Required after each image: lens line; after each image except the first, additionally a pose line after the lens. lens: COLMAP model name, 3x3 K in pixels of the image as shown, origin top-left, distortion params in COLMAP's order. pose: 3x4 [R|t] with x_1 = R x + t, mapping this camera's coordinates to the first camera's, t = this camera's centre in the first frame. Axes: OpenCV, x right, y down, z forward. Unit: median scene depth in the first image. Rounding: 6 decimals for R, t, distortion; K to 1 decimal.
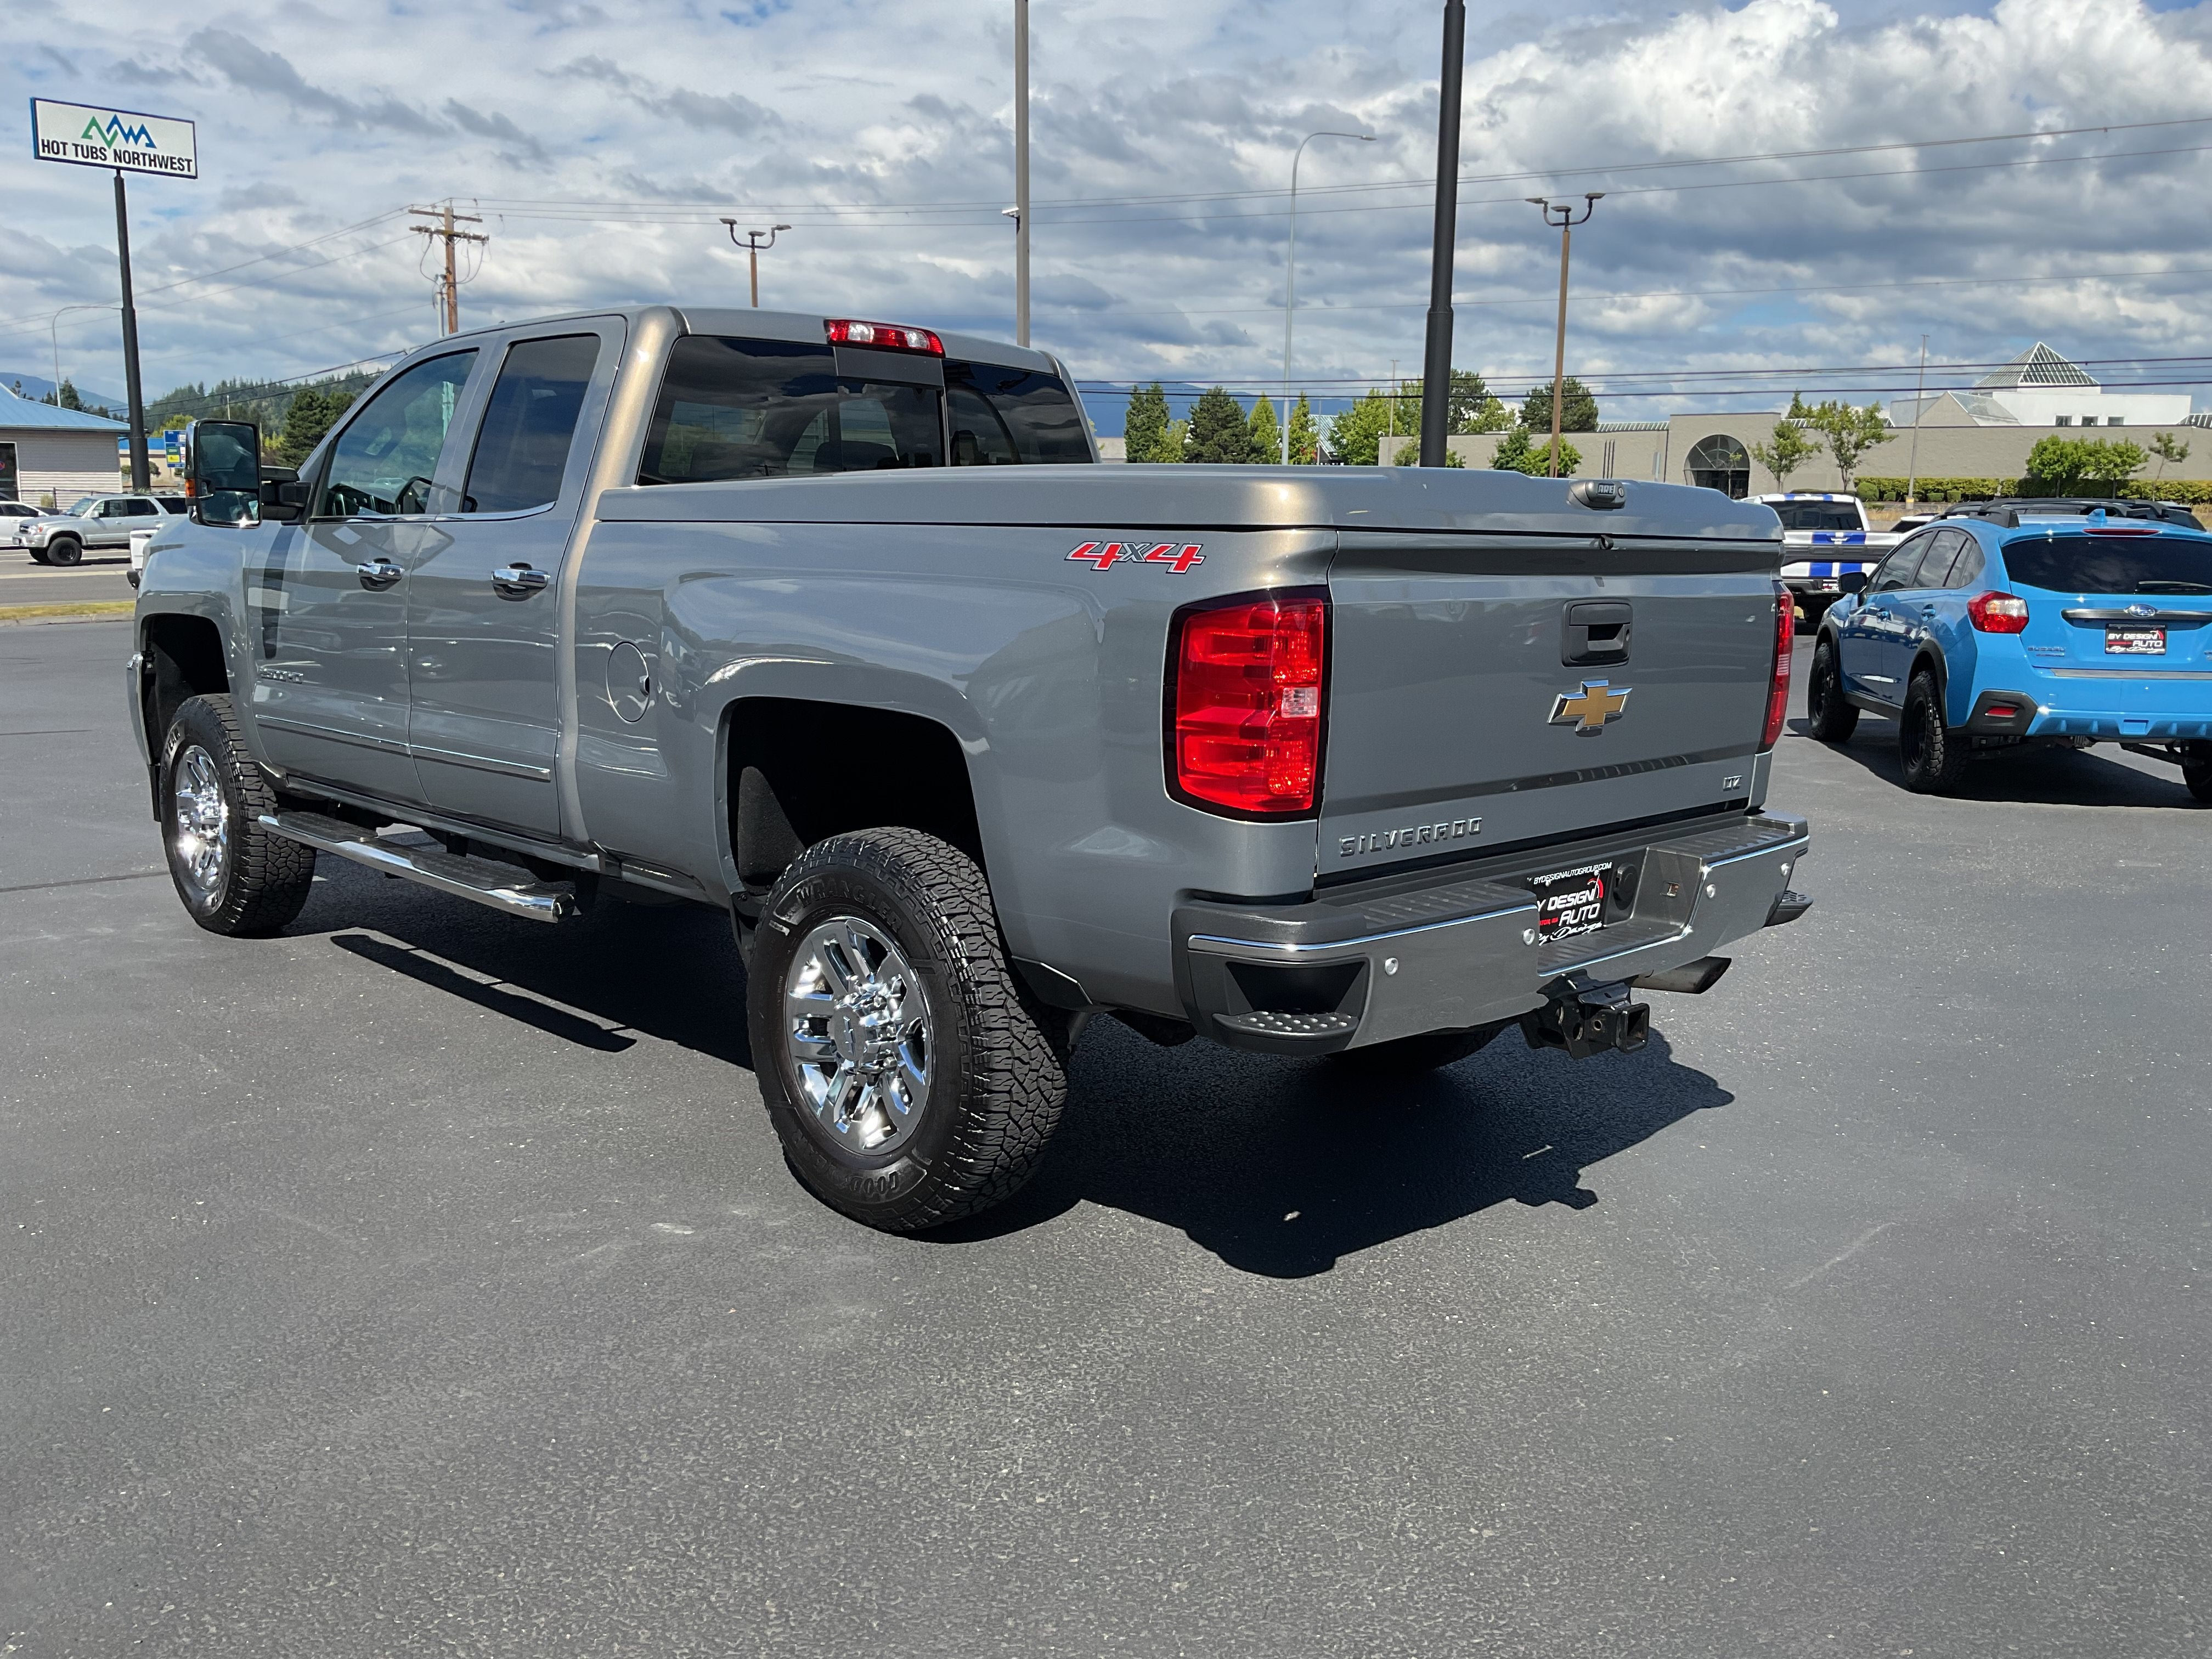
lens RADIAL K [[1850.0, 0, 1115.2], [0, 1850.0, 829.9], [0, 0, 1]] dist [0.070347, -0.130094]
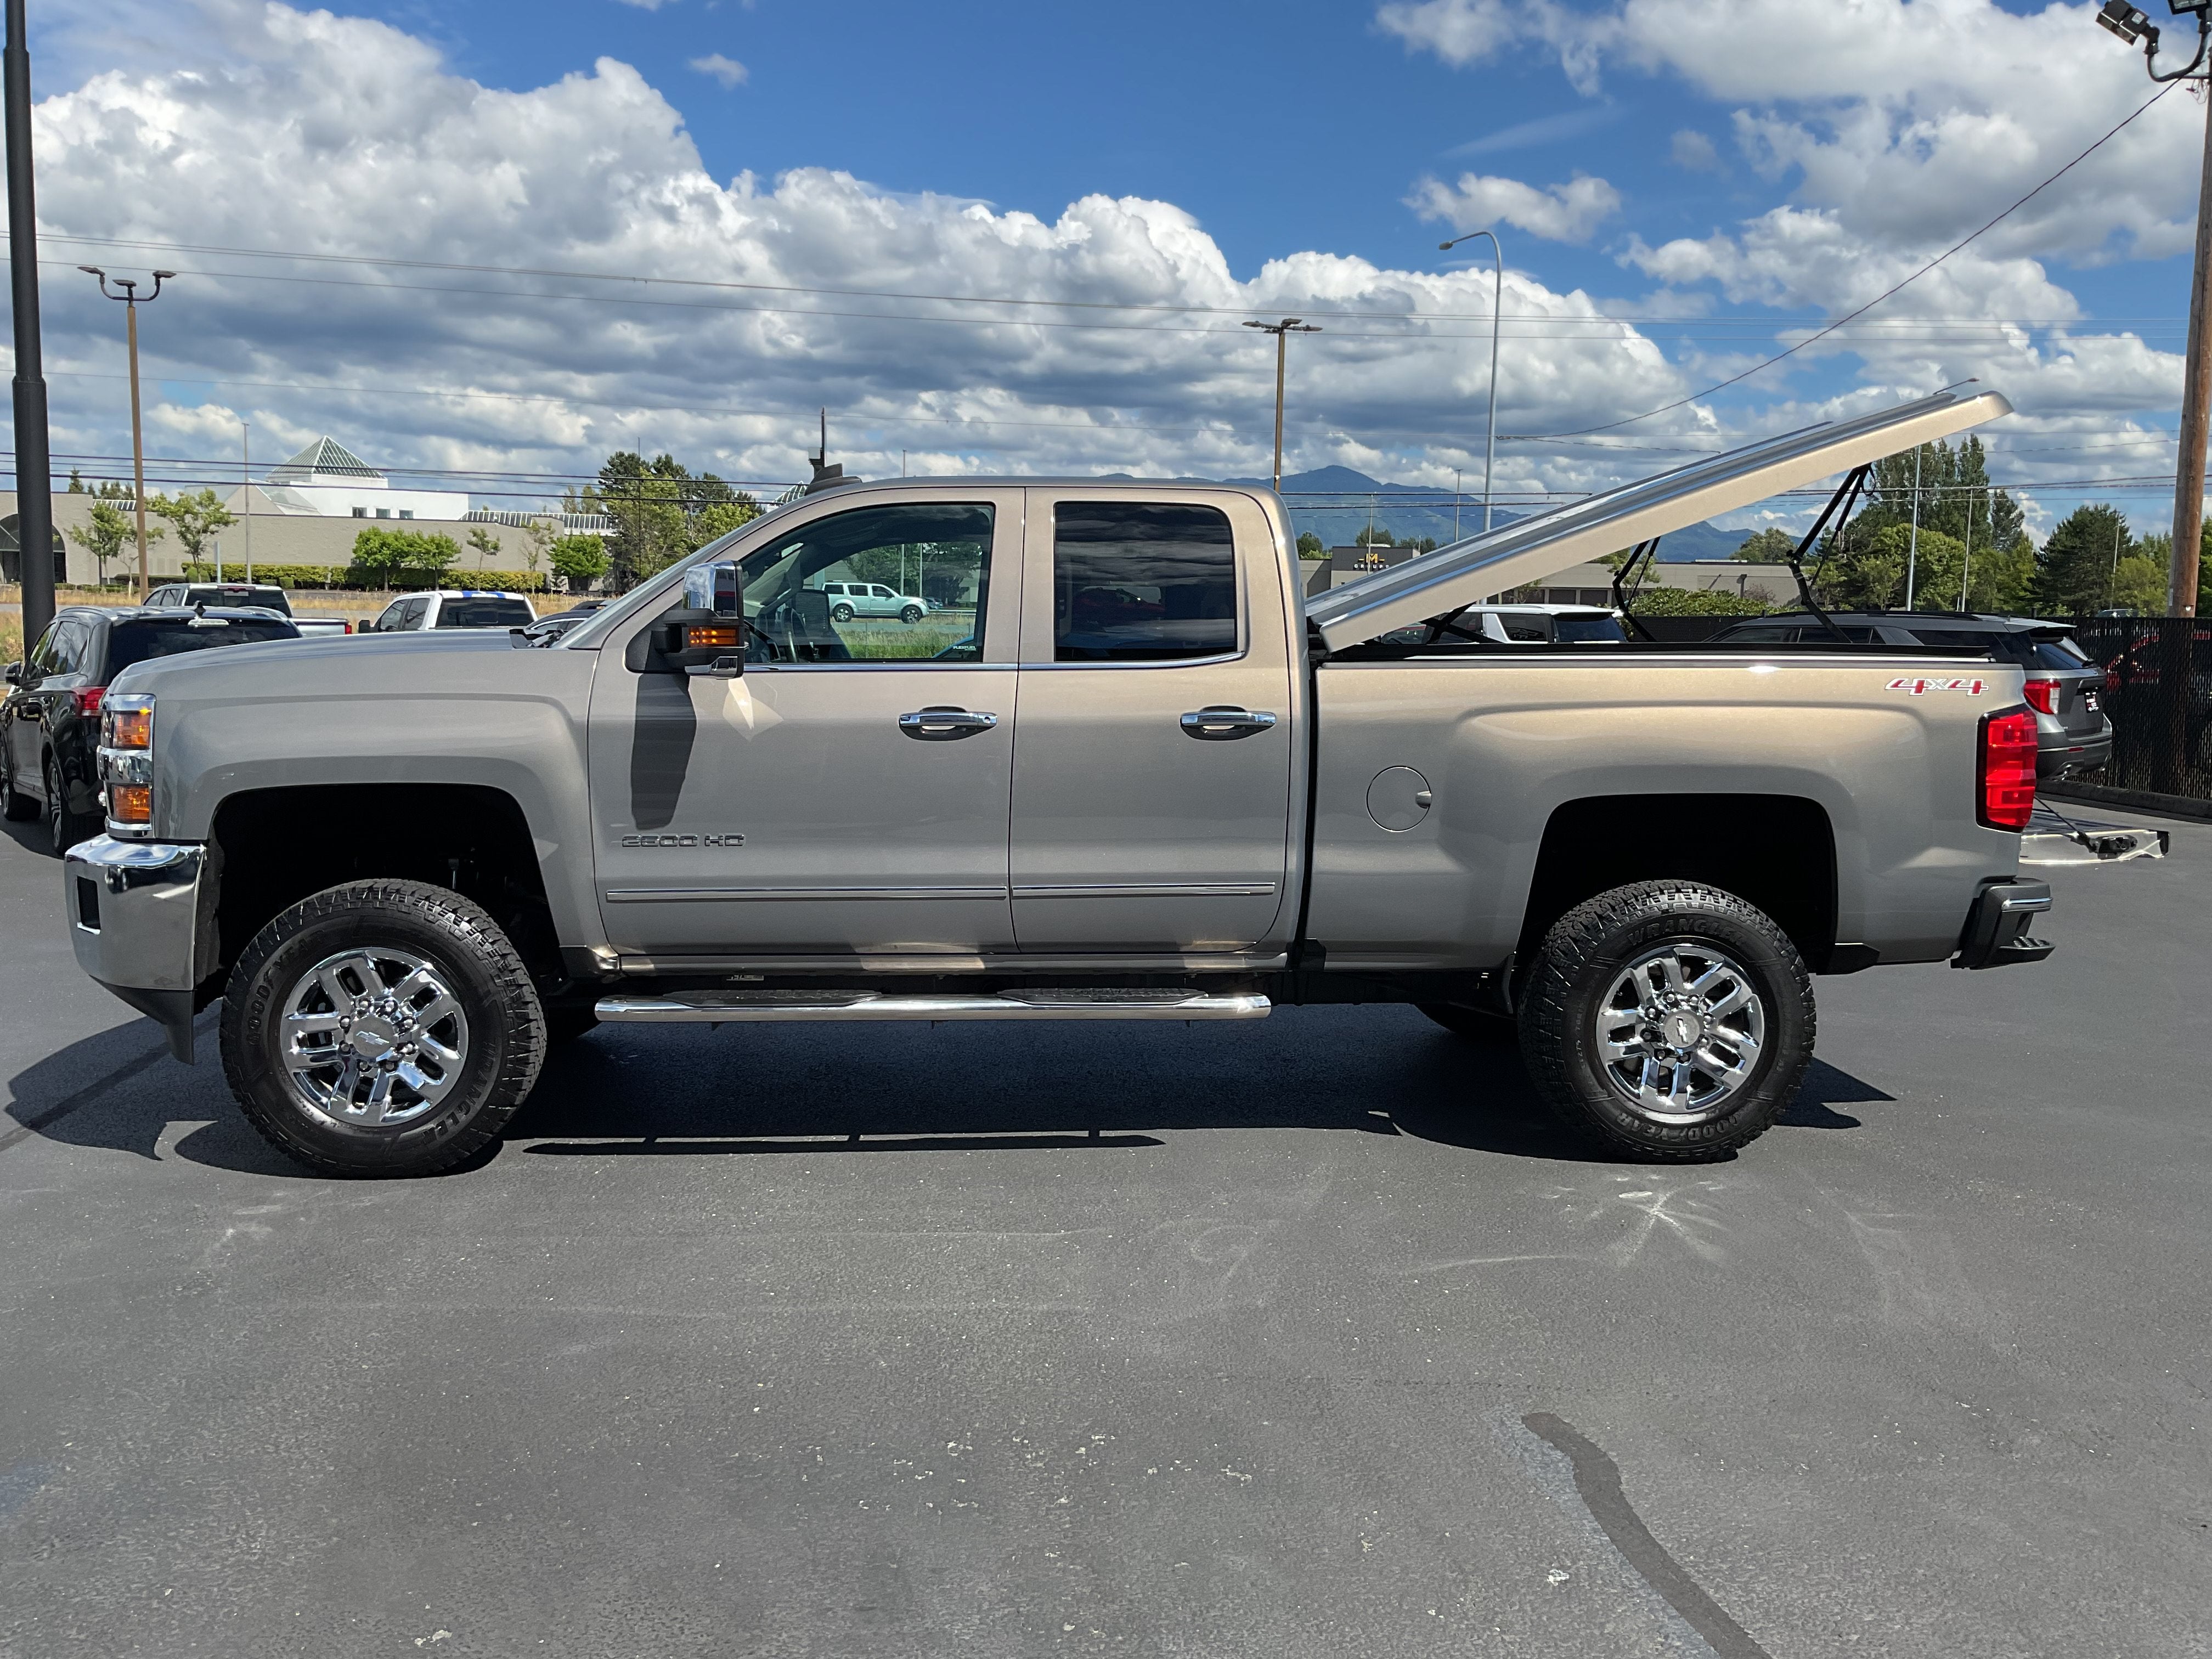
lens RADIAL K [[1850.0, 0, 1115.2], [0, 1850.0, 829.9], [0, 0, 1]] dist [0.070347, -0.130094]
pose [[0.644297, -0.093051, 0.759094, -0.972833], [0.126397, 0.991877, 0.014303, -0.074179], [-0.754258, 0.086732, 0.650824, 0.256936]]
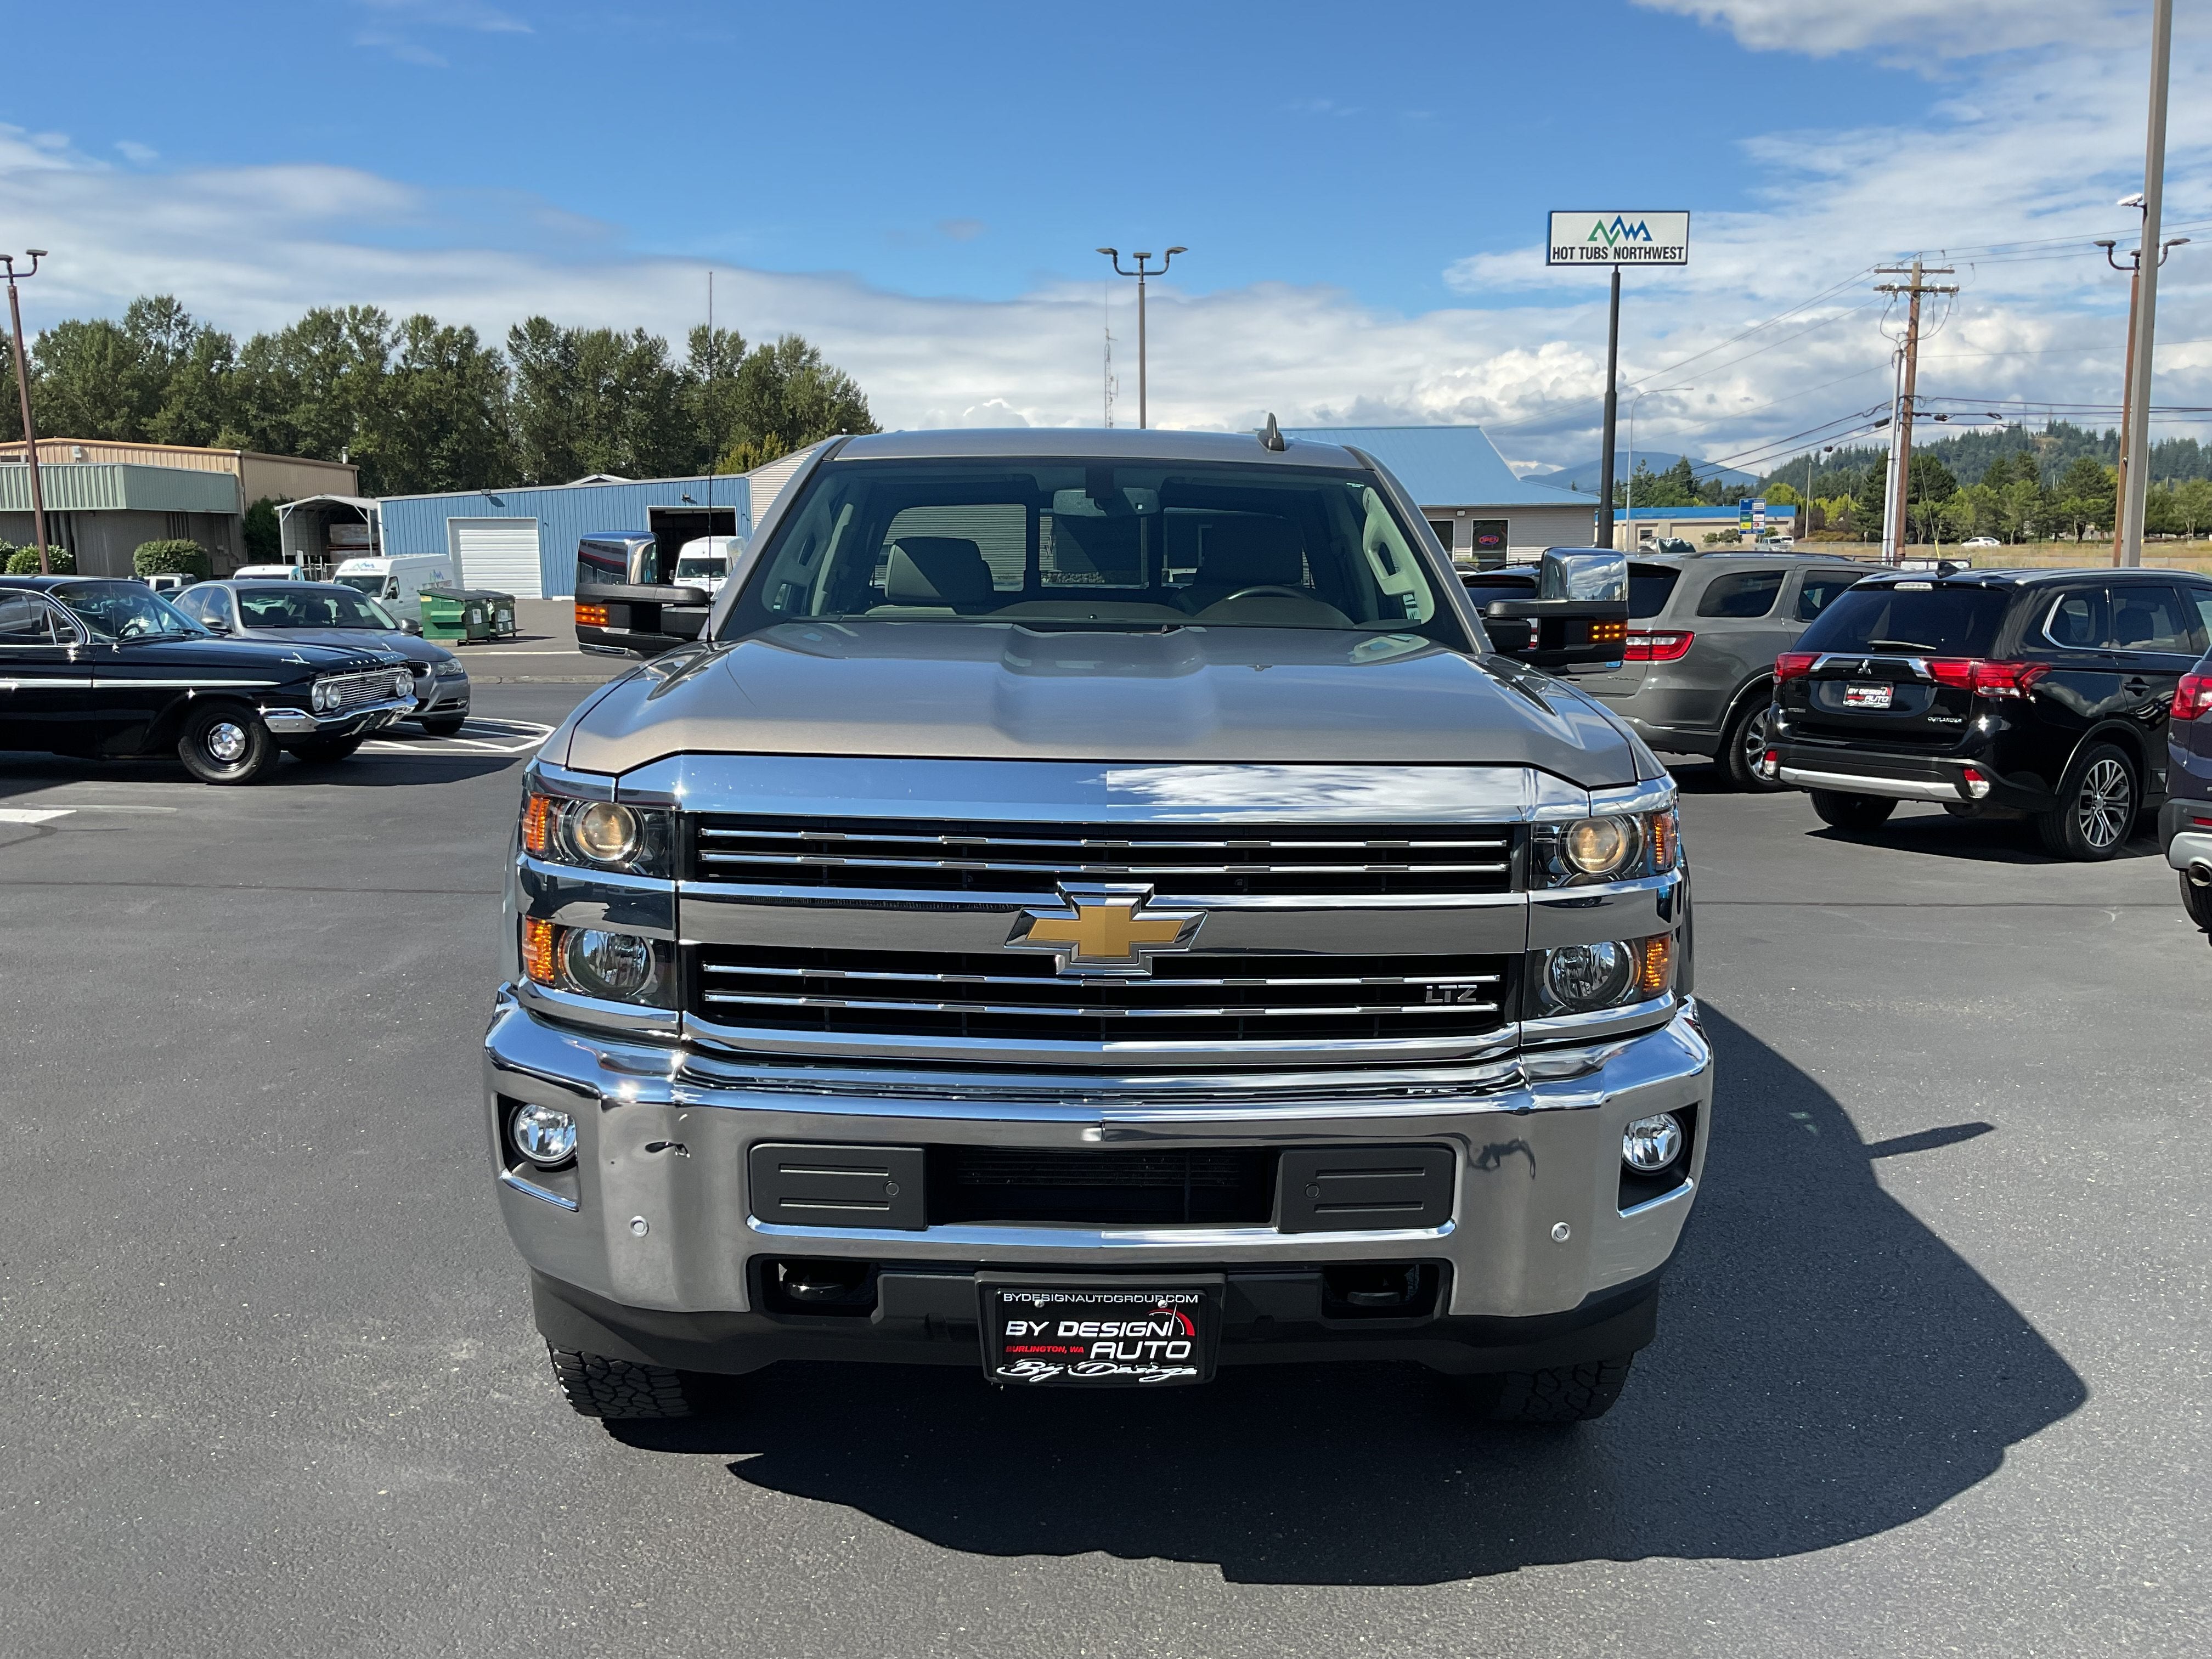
lens RADIAL K [[1837.0, 0, 1120.2], [0, 1837.0, 843.2], [0, 0, 1]] dist [0.101943, -0.204761]
pose [[0.695127, 0.095530, -0.712512, 0.712806], [-0.112717, 0.993356, 0.023217, -0.094090], [0.709995, 0.064174, 0.701276, 0.477421]]
